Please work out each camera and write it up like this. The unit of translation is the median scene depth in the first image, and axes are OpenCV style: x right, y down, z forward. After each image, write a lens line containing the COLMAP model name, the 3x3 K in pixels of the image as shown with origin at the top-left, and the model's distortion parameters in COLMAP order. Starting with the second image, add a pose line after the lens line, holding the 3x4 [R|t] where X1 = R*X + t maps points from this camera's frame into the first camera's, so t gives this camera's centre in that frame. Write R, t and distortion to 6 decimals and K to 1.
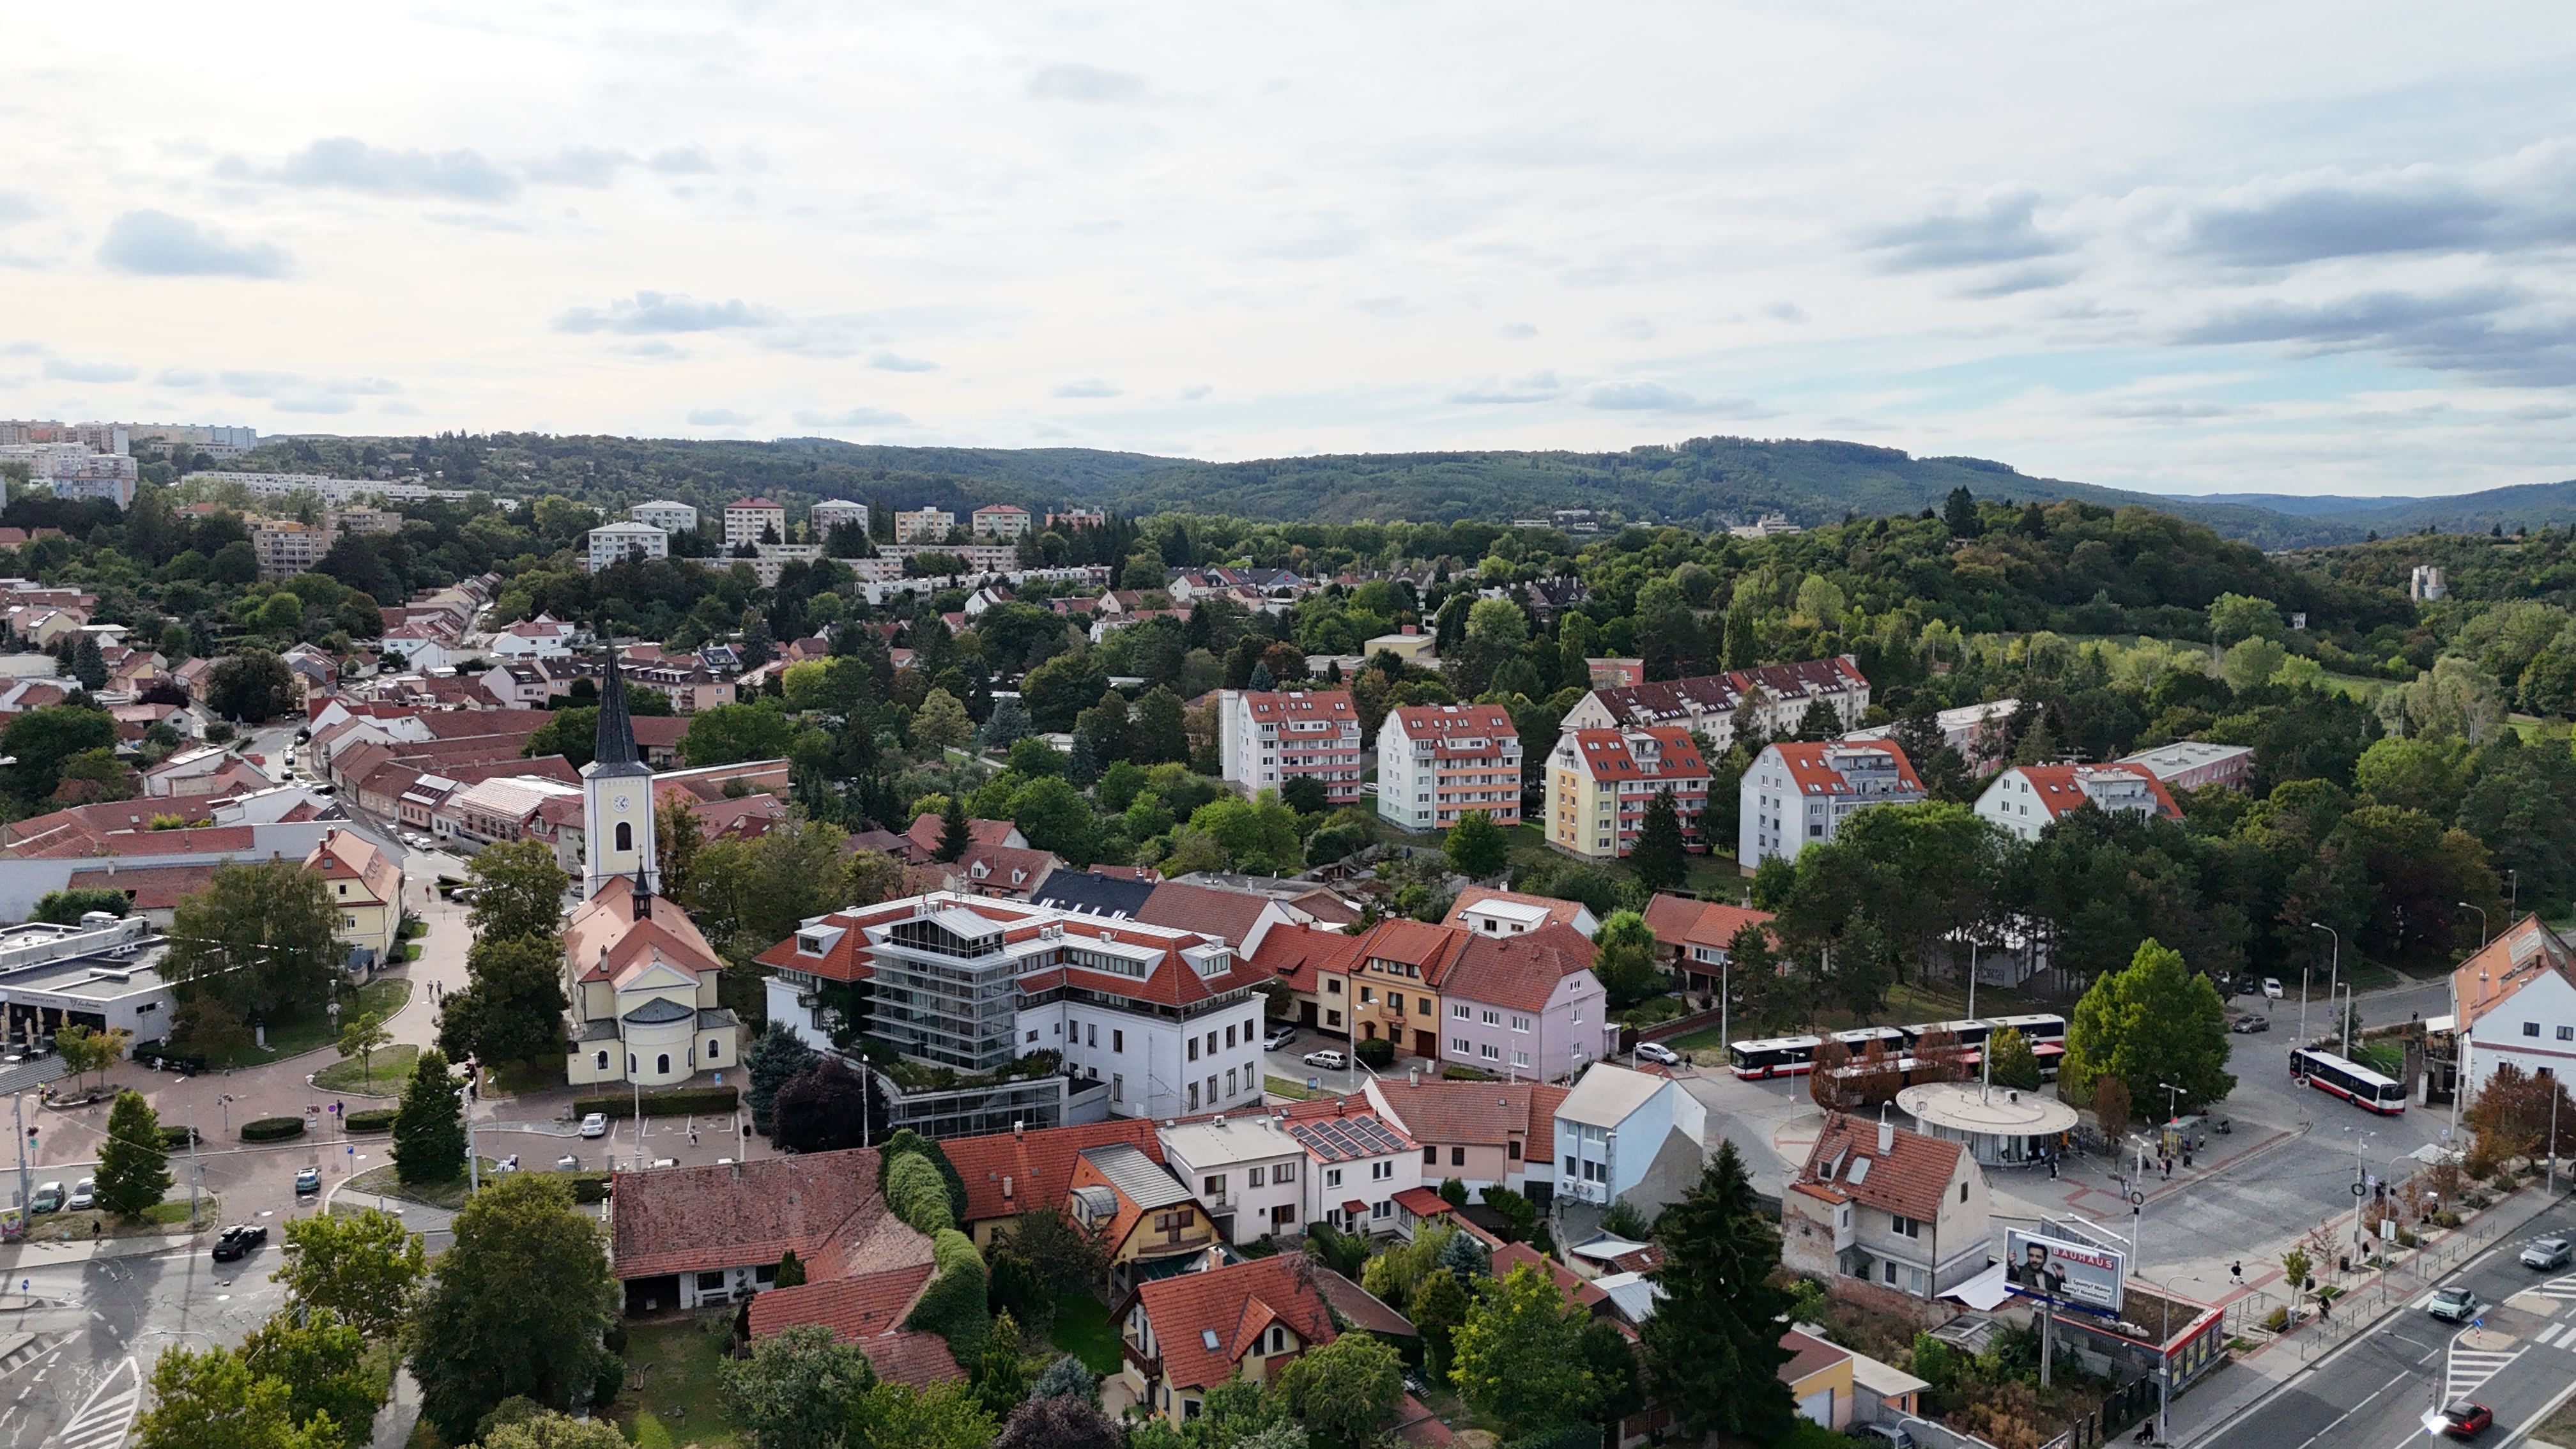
lens RADIAL K [[1885.9, 0, 1296.9], [0, 1885.9, 721.3], [0, 0, 1]] dist [0.080938, -0.086014]
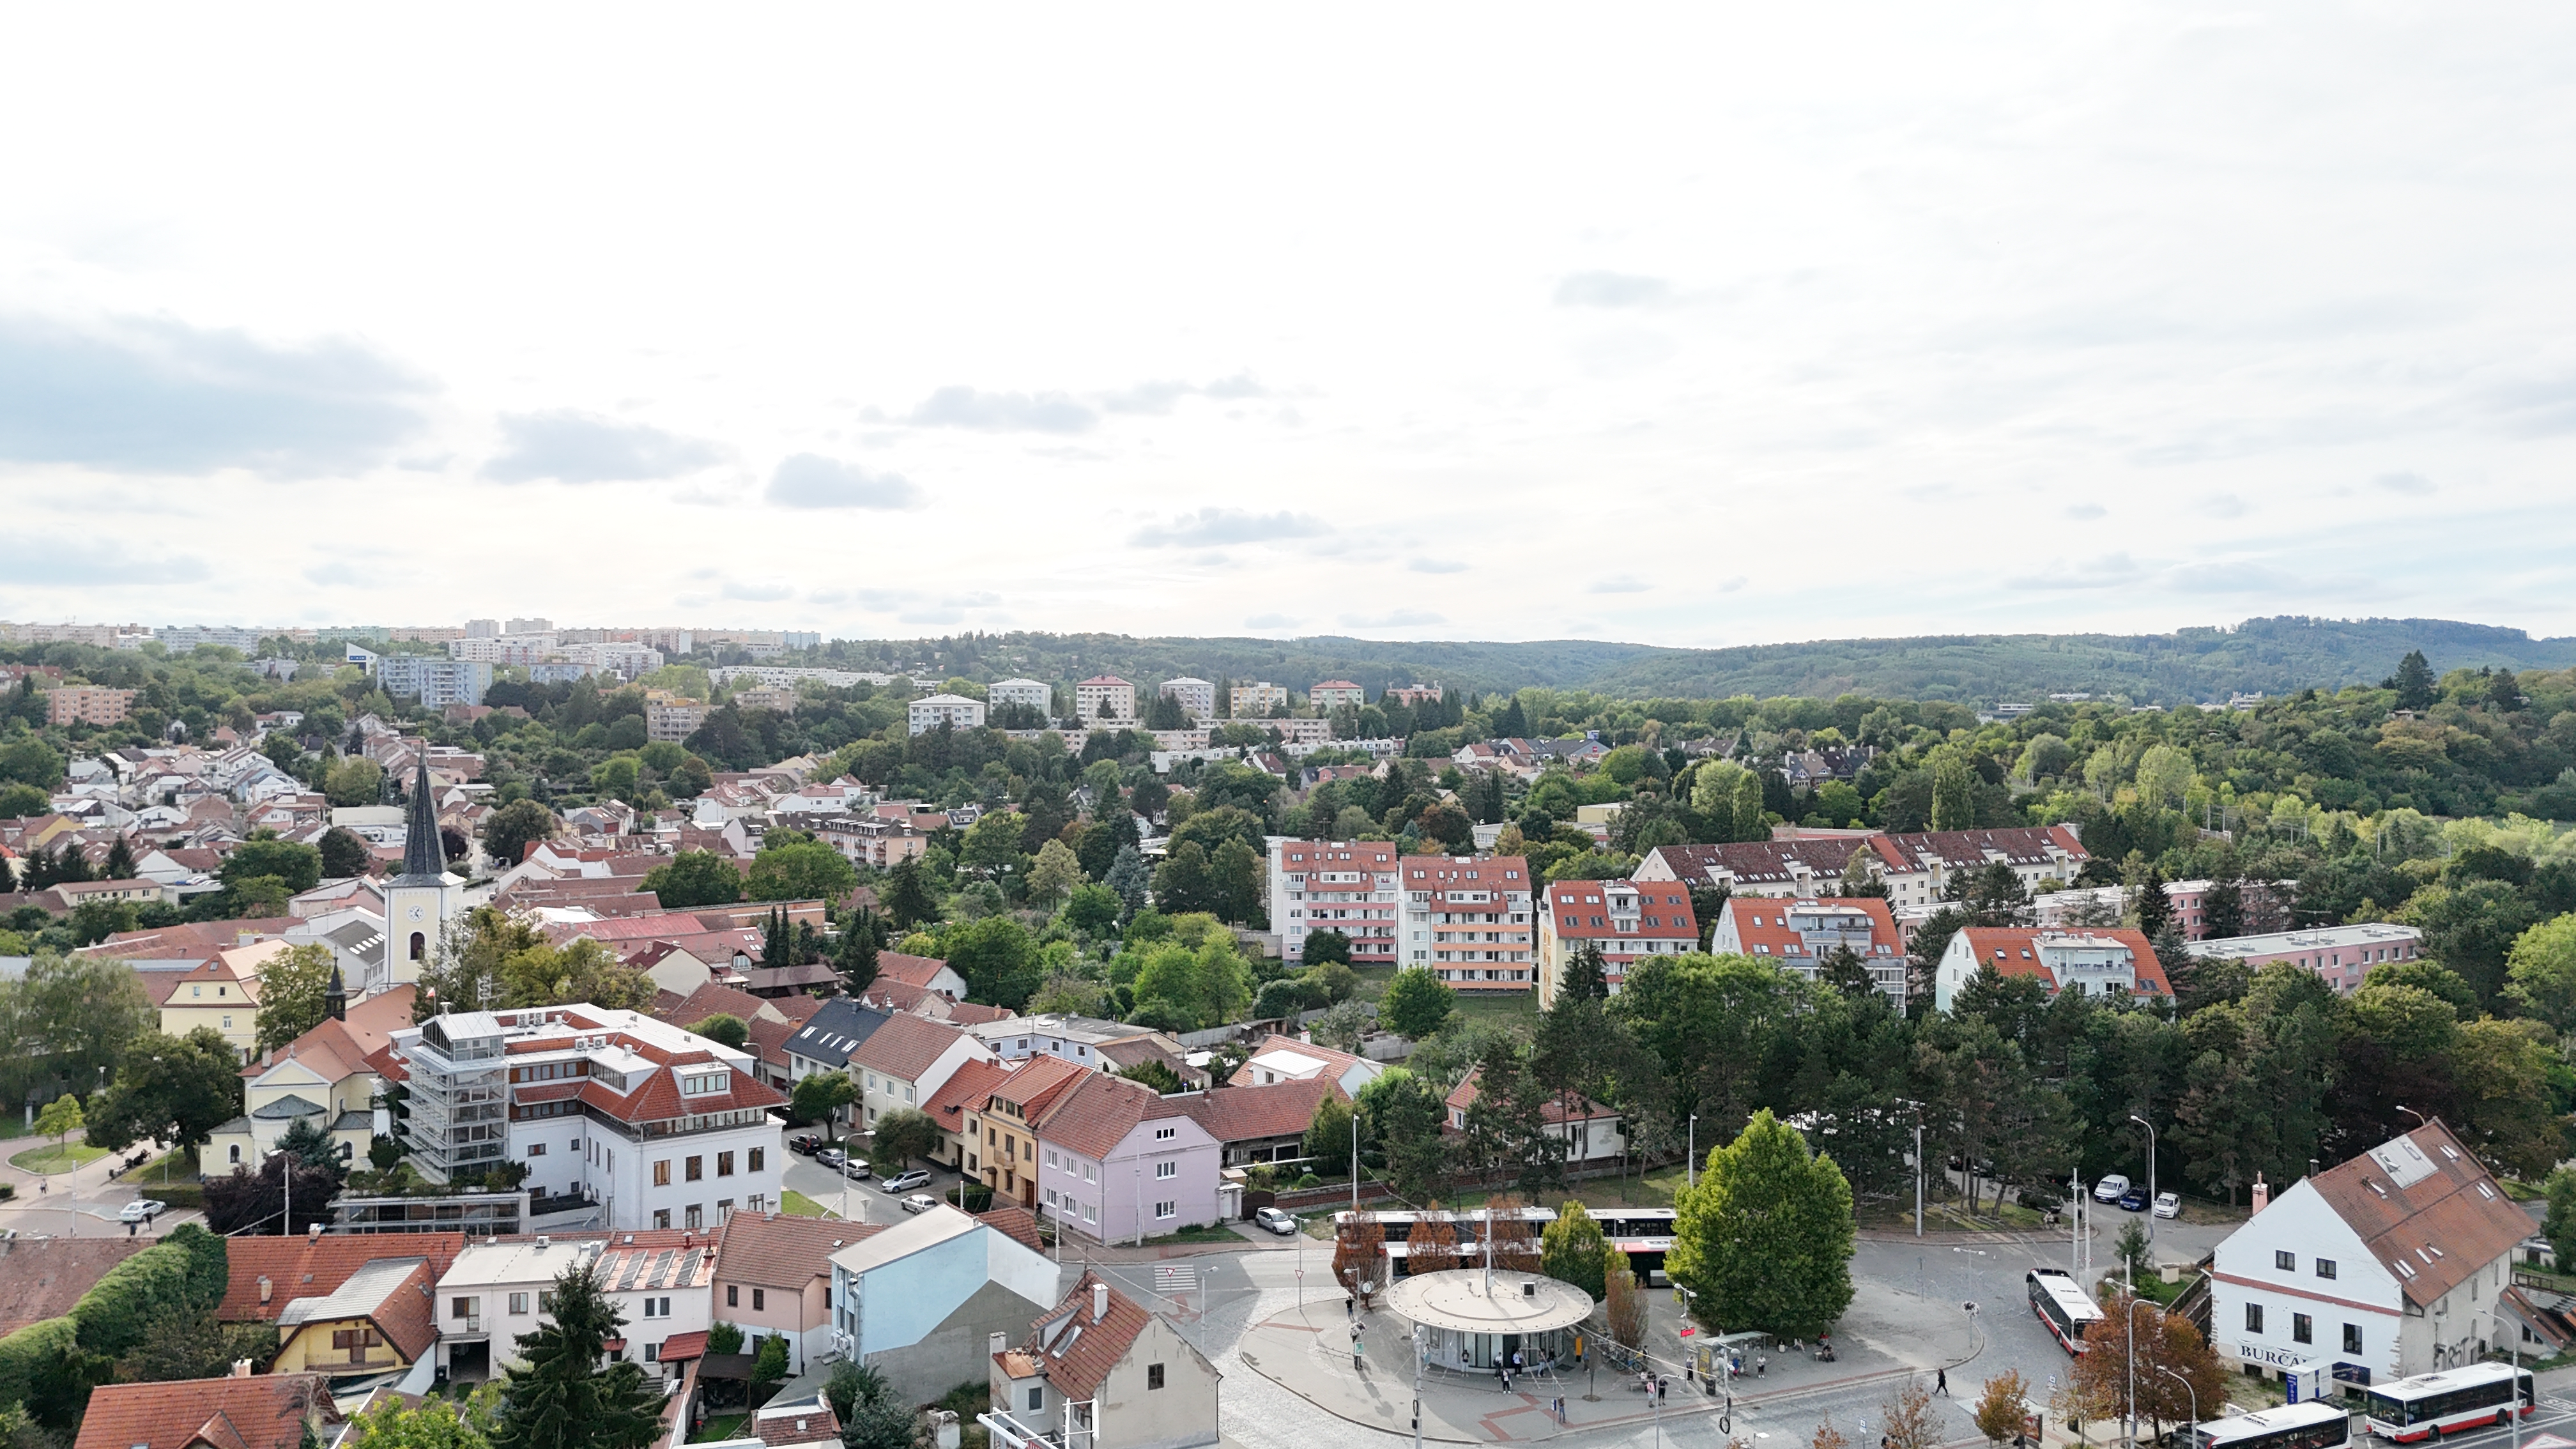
lens RADIAL K [[1885.9, 0, 1296.9], [0, 1885.9, 721.3], [0, 0, 1]] dist [0.080938, -0.086014]
pose [[0.961348, -0.001761, -0.275331, 0.143891], [-0.026452, 0.994763, -0.098723, 0.010684], [0.274063, 0.102190, 0.956267, 0.047717]]
